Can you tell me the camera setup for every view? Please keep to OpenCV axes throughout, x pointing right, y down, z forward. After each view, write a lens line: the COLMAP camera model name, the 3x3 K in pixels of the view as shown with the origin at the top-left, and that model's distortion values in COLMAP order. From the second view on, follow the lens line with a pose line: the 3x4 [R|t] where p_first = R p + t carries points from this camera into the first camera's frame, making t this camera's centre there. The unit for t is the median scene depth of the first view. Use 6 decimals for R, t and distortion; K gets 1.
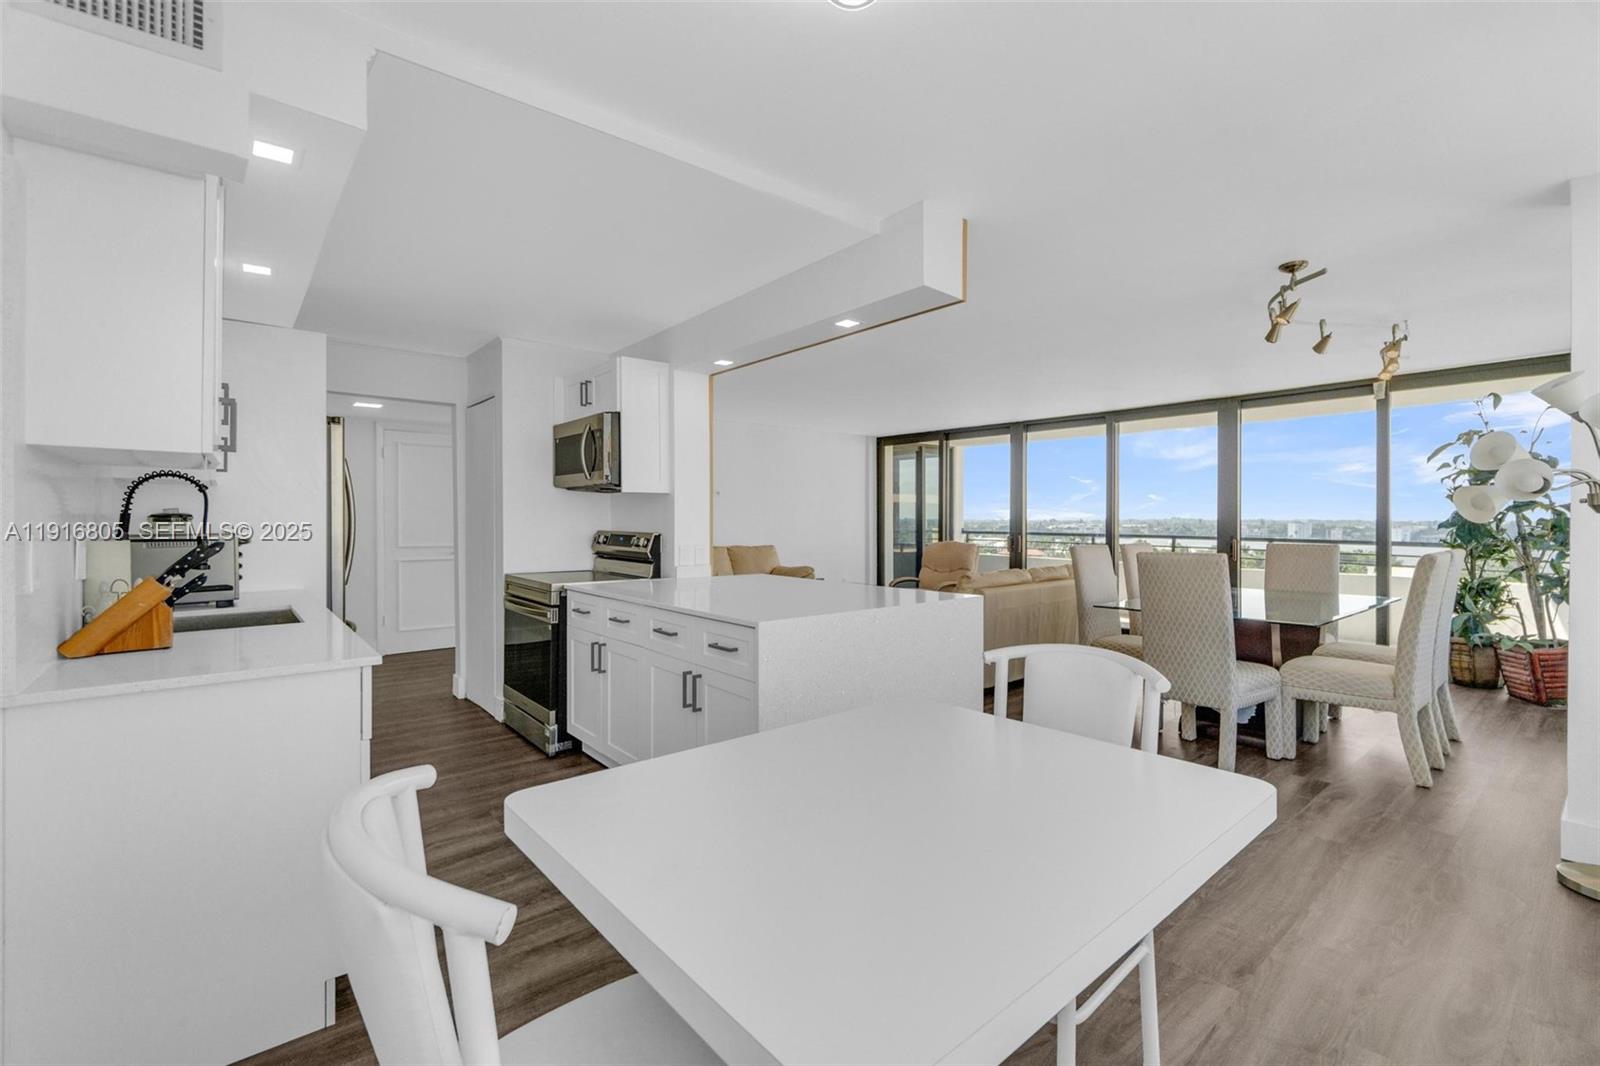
lens RADIAL K [[695.6, 0, 789.8], [0, 695.6, 509.2], [0, 0, 1]] dist [-0.000610, 0.000424]
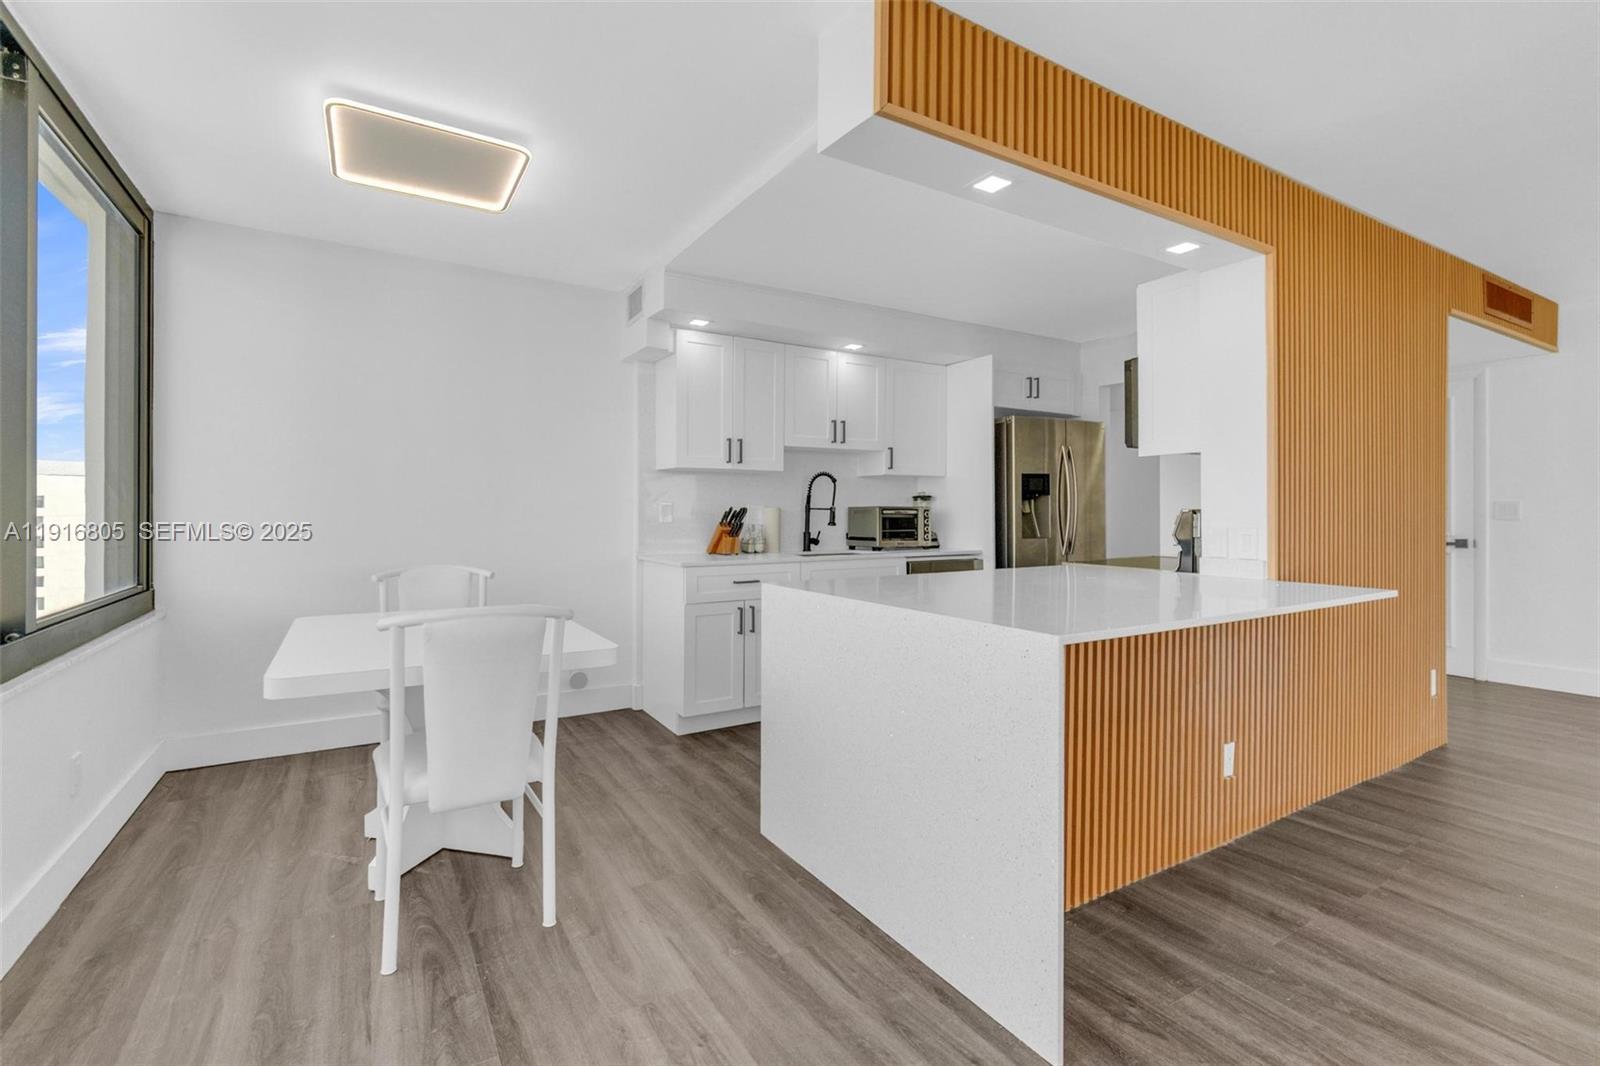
lens RADIAL K [[695.6, 0, 789.8], [0, 695.6, 509.2], [0, 0, 1]] dist [-0.000610, 0.000424]
pose [[-0.146607, 0.007077, -0.989170, 1.042984], [0.008114, 0.999949, 0.005952, 0.035081], [0.989162, -0.007154, -0.146657, 1.230516]]
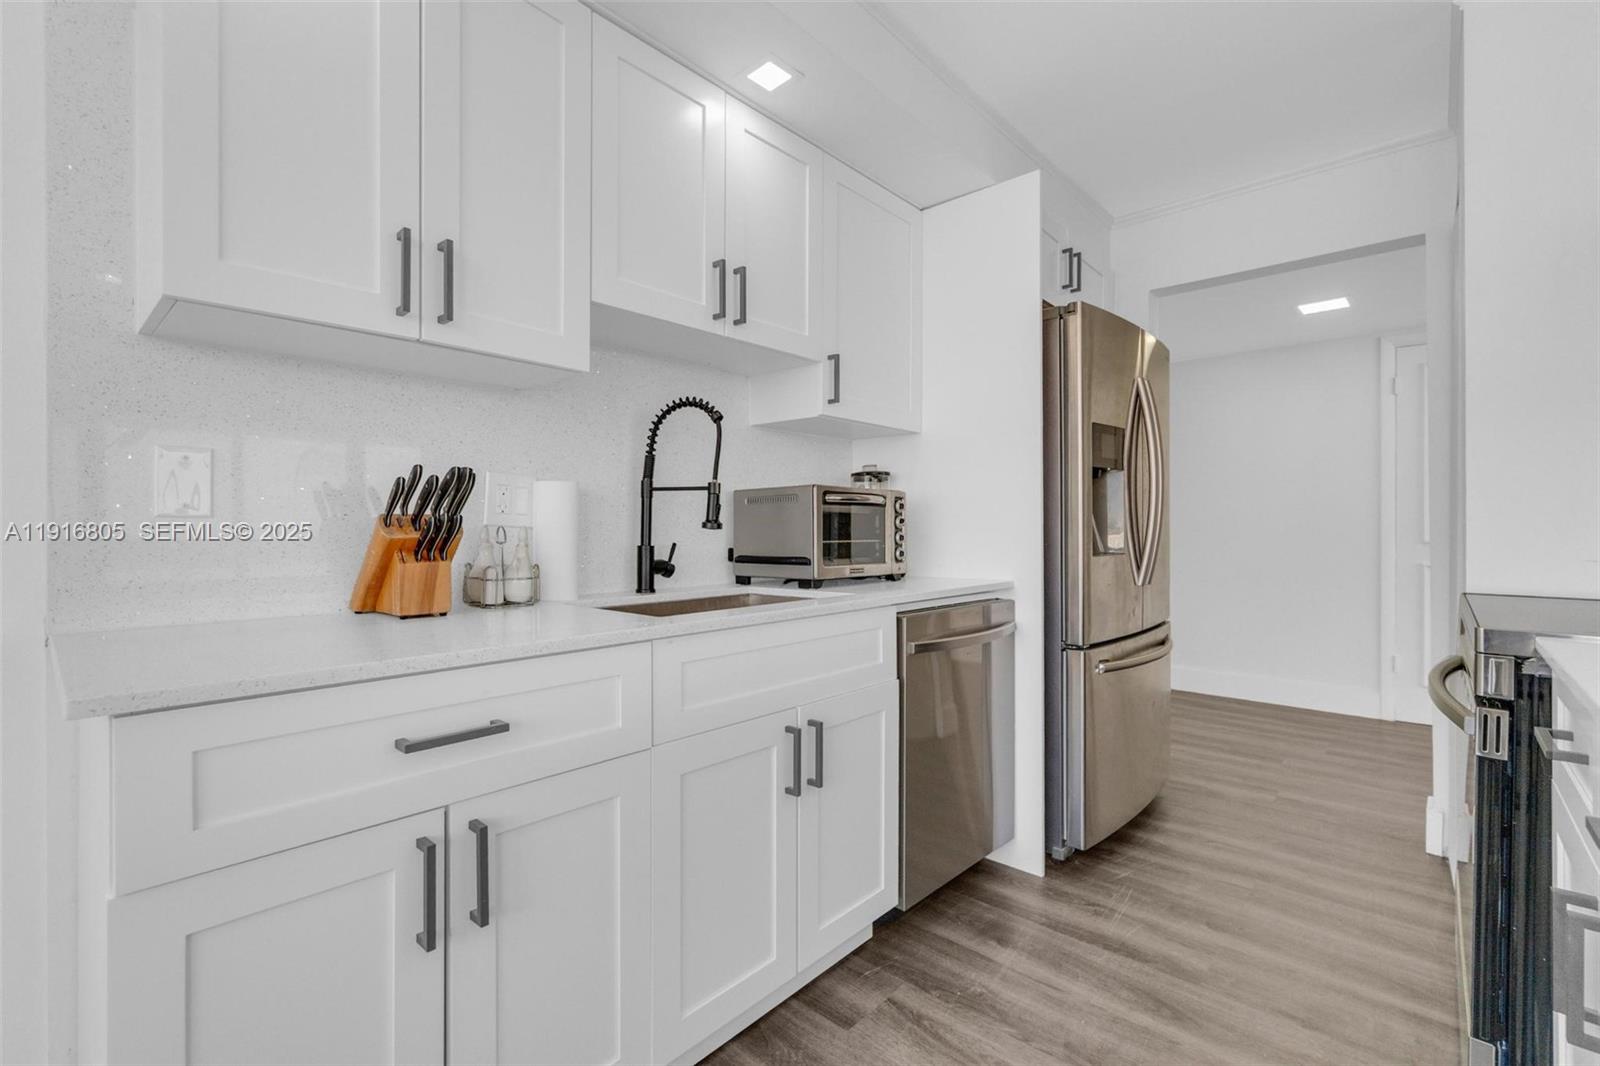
lens RADIAL K [[720.4, 0, 781.8], [0, 720.4, 534.0], [0, 0, 1]] dist [0.001436, 0.000186]
pose [[0.133440, 0.018298, -0.990888, -0.084580], [0.006480, 0.999792, 0.019335, 0.083973], [0.991036, -0.009001, 0.133294, 1.031422]]
